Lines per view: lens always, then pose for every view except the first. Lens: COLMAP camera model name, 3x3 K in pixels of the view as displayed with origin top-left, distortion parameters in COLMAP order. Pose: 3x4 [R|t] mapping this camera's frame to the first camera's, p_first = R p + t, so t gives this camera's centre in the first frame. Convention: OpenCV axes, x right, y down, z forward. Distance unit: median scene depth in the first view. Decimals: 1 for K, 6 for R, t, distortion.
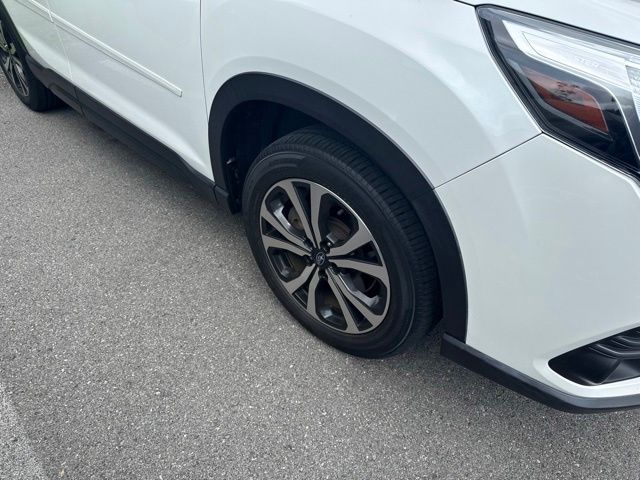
lens RADIAL K [[450.0, 0, 326.0], [0, 450.0, 233.4], [0, 0, 1]] dist [0.007508, -0.012224]
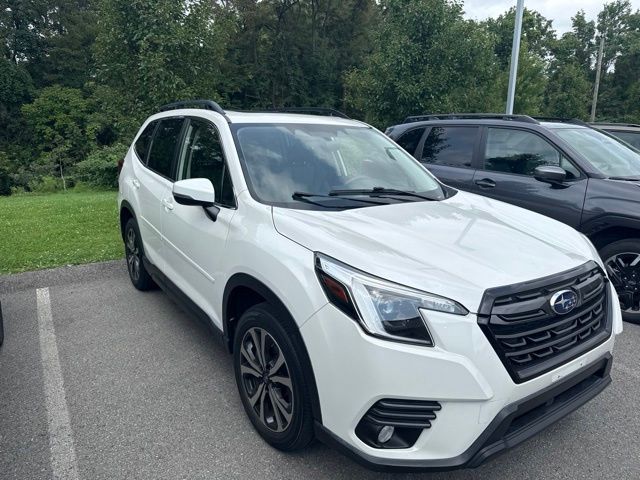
lens RADIAL K [[450.0, 0, 316.5], [0, 450.0, 243.3], [0, 0, 1]] dist [0.007508, -0.012224]
pose [[0.979590, 0.059544, -0.191986, 0.451454], [-0.134414, 0.904203, -0.405400, 0.249265], [0.149455, 0.422931, 0.893752, -0.675194]]
